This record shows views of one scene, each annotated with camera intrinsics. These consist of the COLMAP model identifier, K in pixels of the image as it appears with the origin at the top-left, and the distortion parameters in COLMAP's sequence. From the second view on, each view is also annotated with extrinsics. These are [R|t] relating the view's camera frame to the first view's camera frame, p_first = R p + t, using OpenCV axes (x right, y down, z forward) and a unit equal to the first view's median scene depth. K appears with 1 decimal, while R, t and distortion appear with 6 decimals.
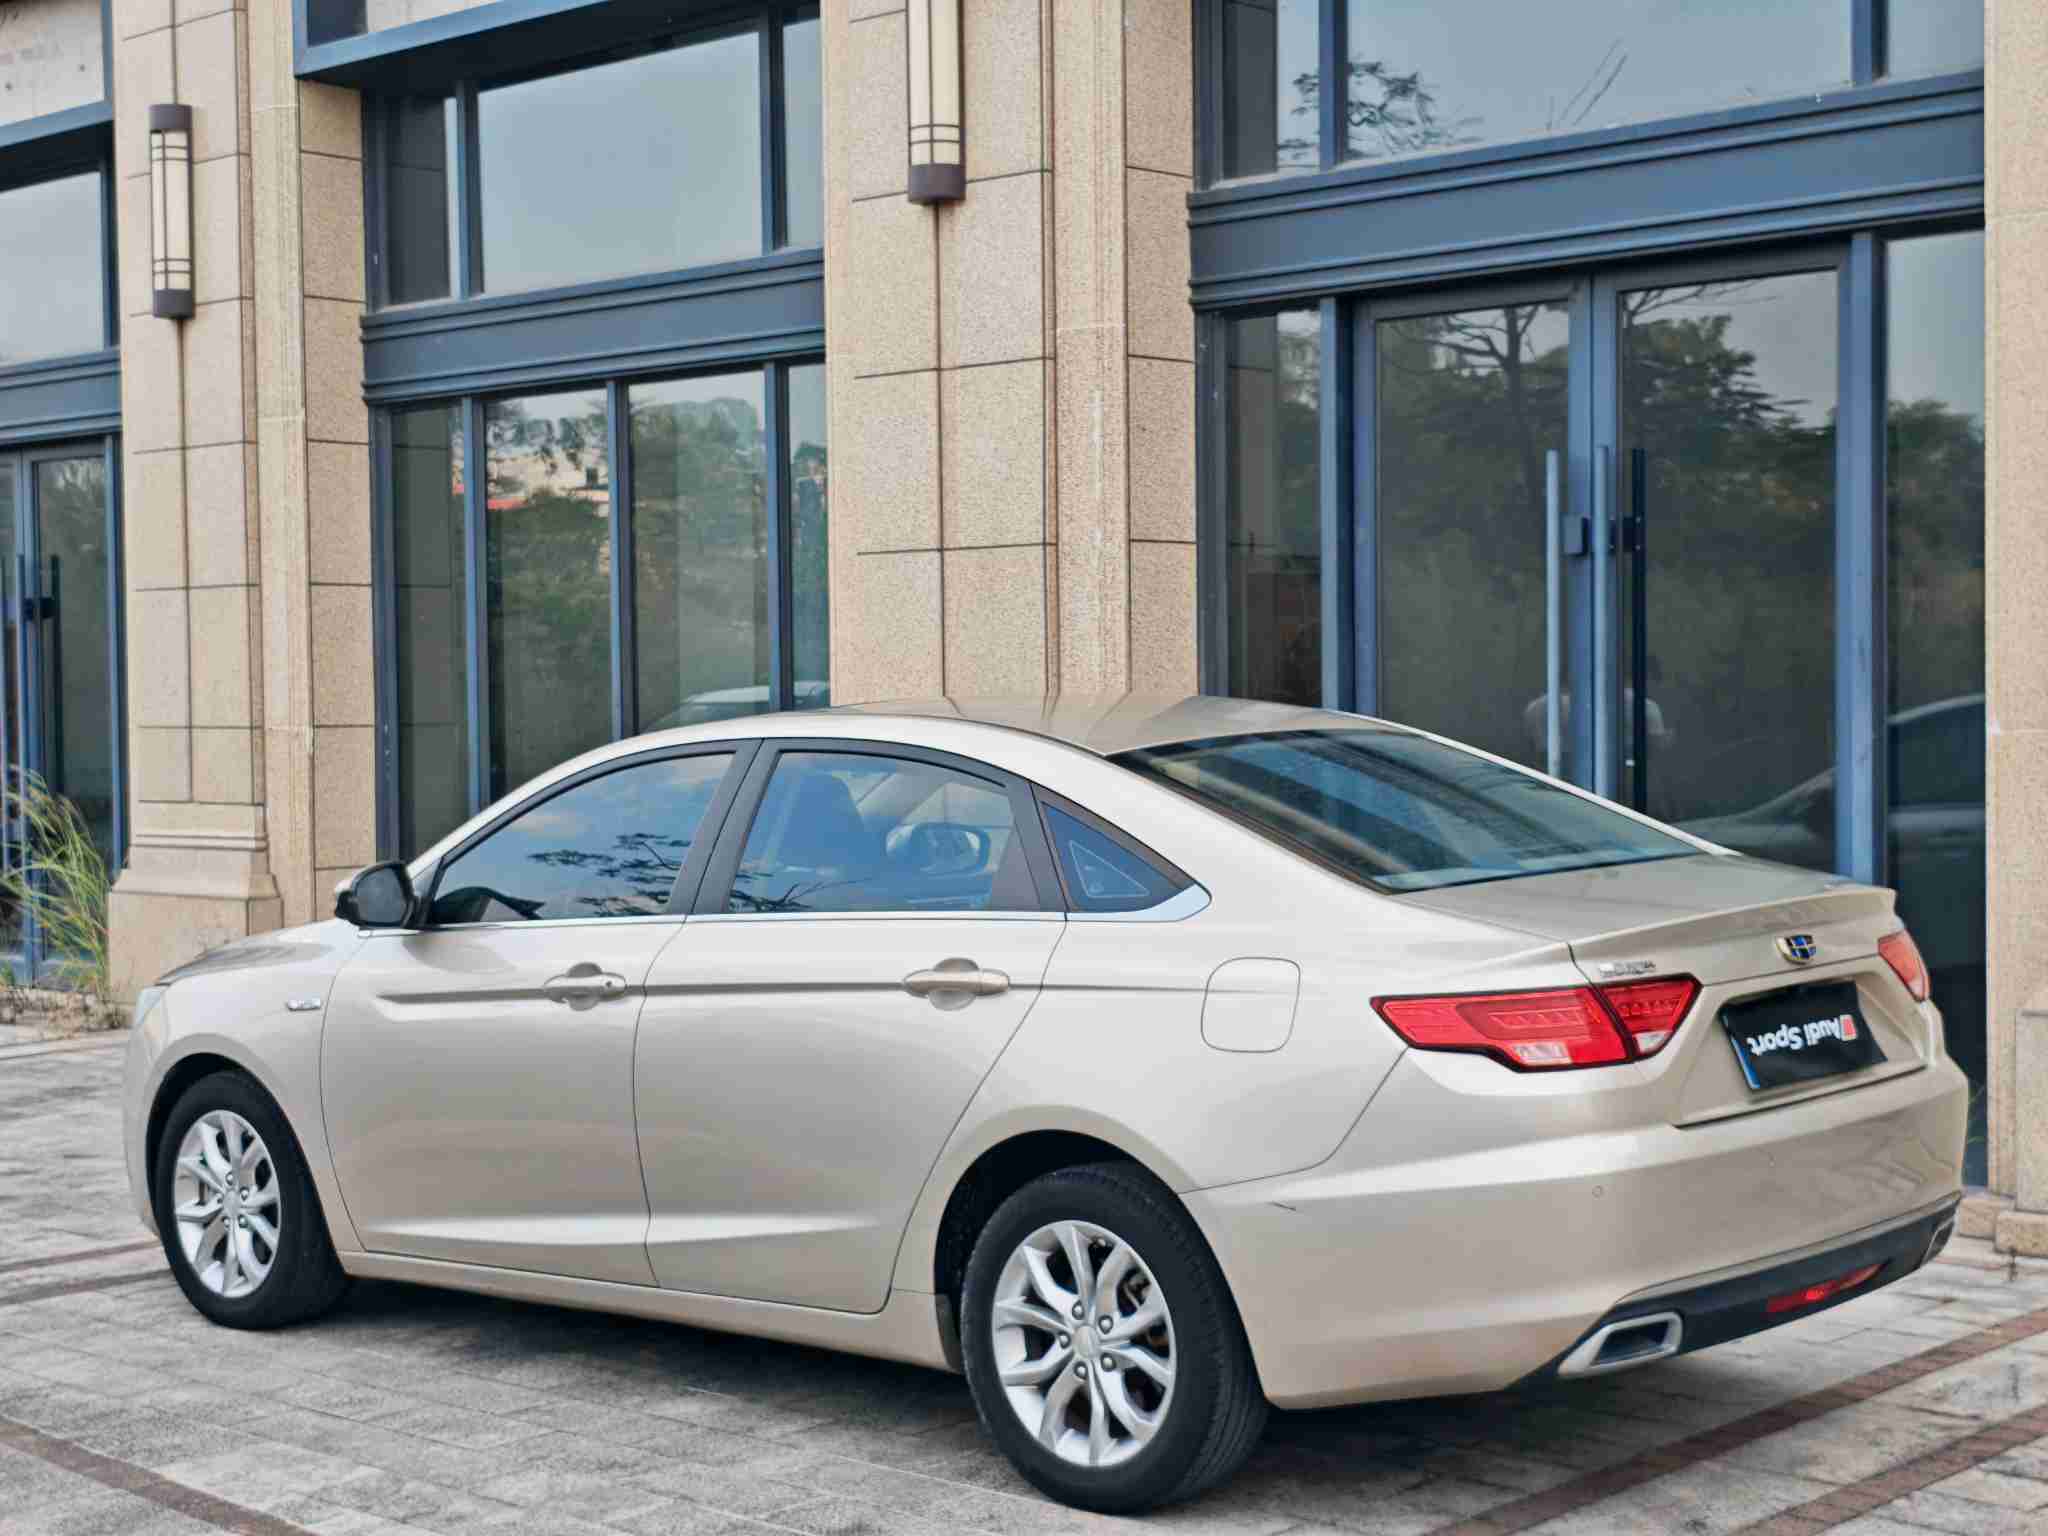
lens RADIAL K [[3144.2, 0, 994.2], [0, 3144.2, 765.9], [0, 0, 1]] dist [0.111589, -0.265170]
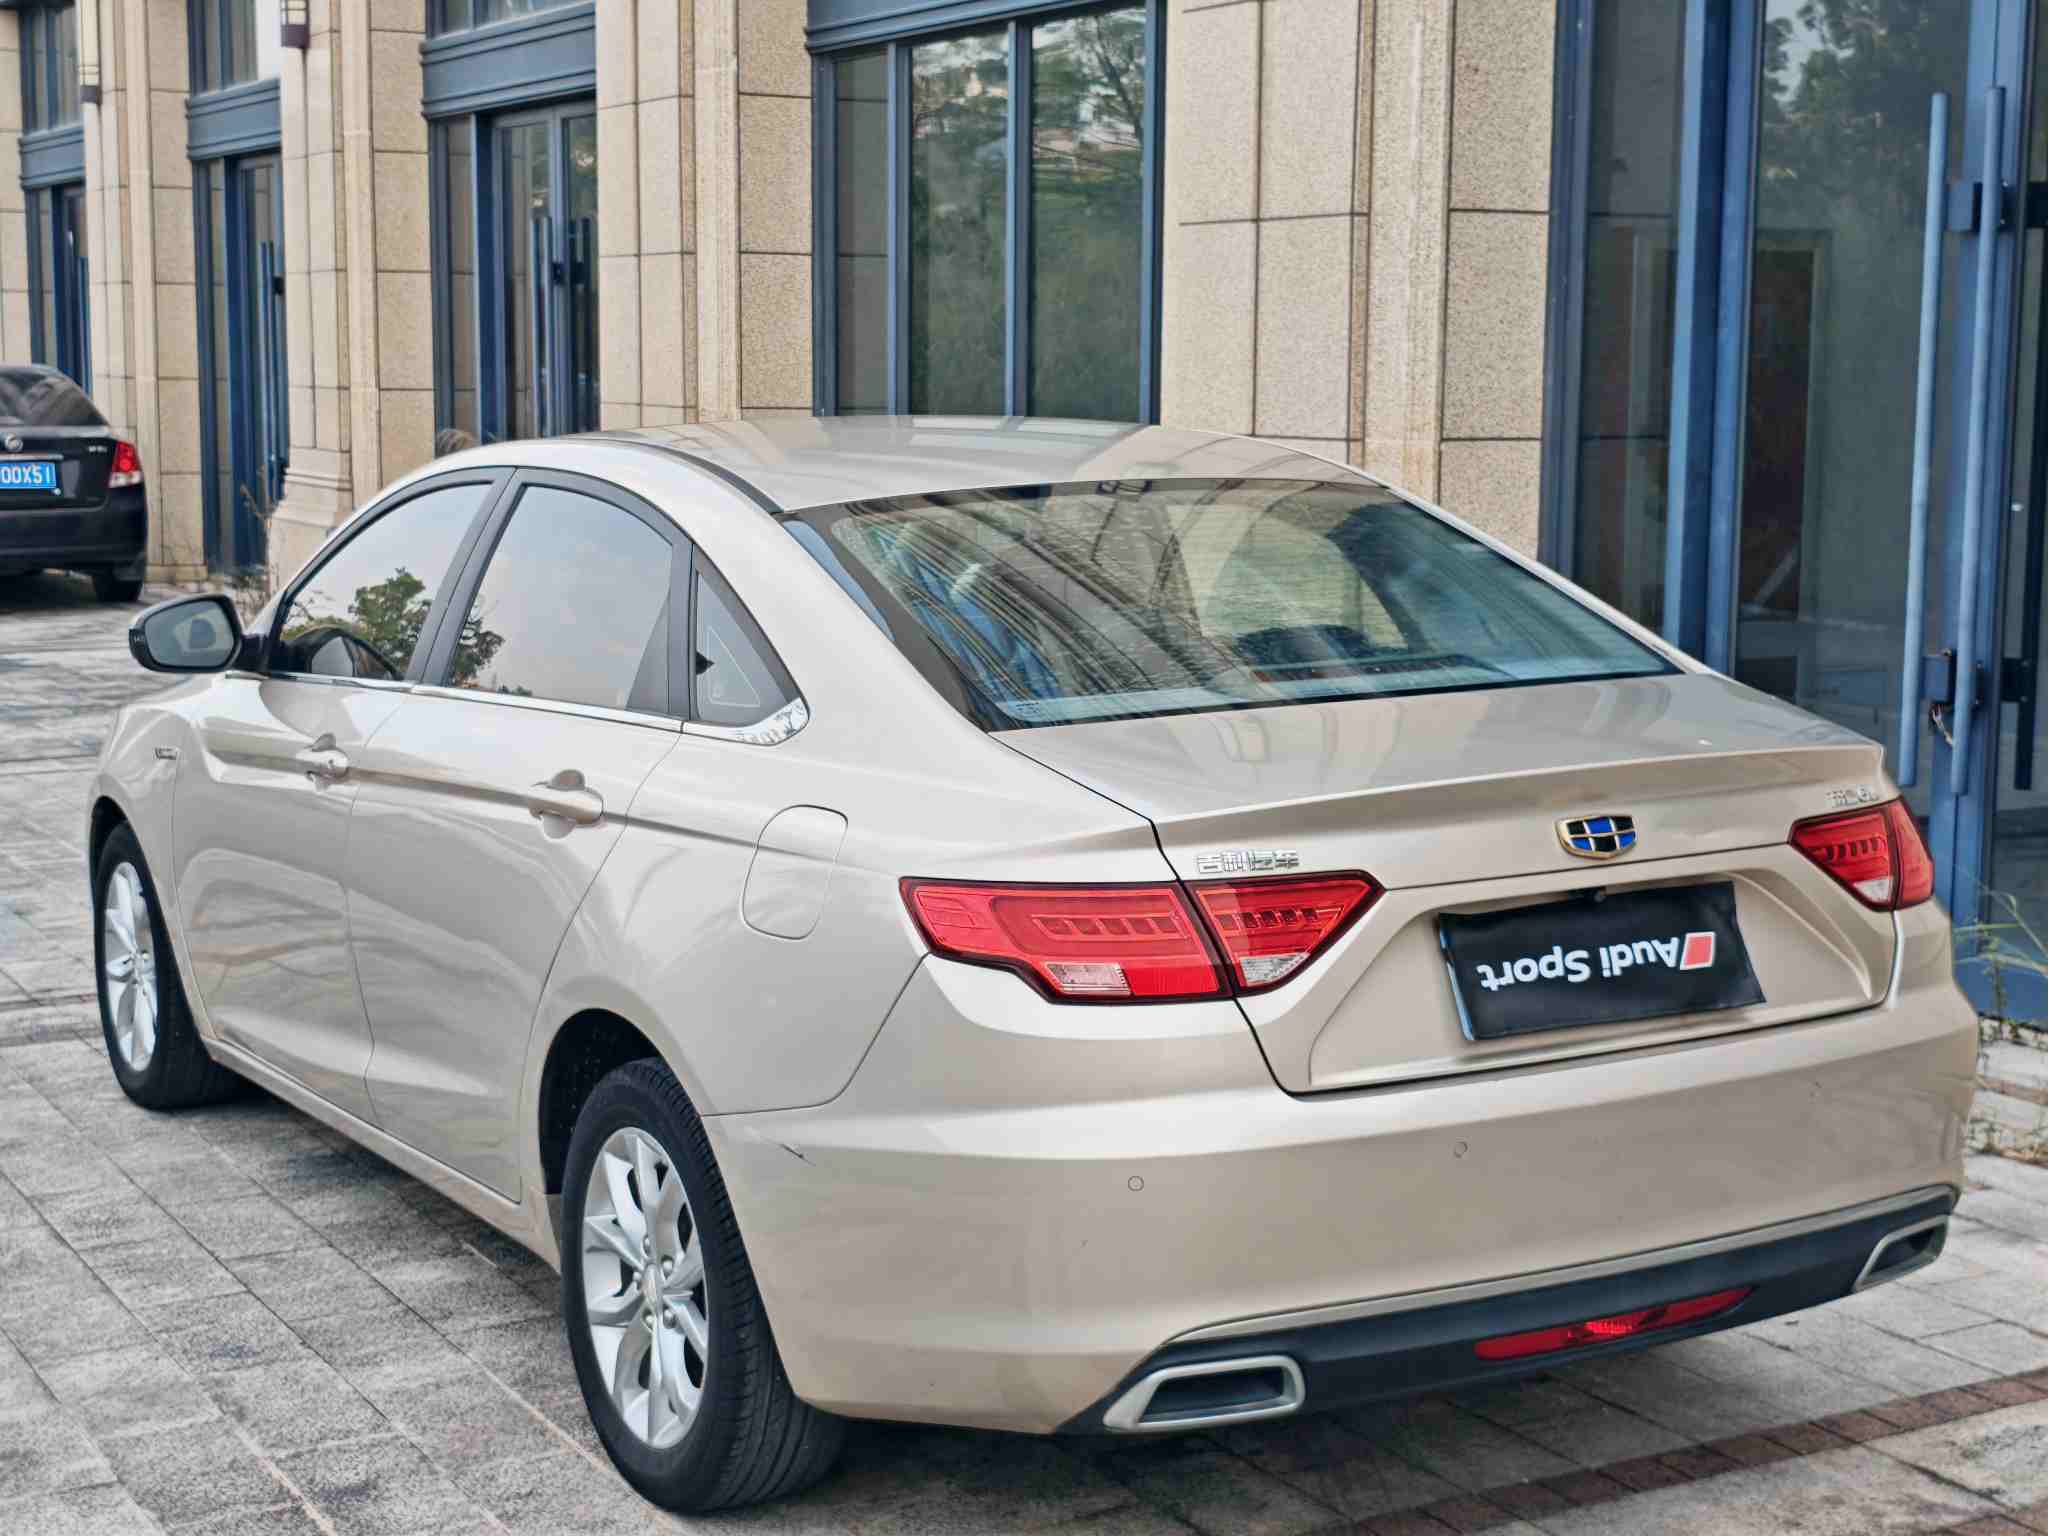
lens RADIAL K [[3144.2, 0, 994.2], [0, 3144.2, 765.9], [0, 0, 1]] dist [0.111589, -0.265170]
pose [[0.952636, 0.057454, -0.298637, 0.245260], [-0.025181, 0.993522, 0.110814, -0.021809], [0.303069, -0.098045, 0.947912, 0.232816]]
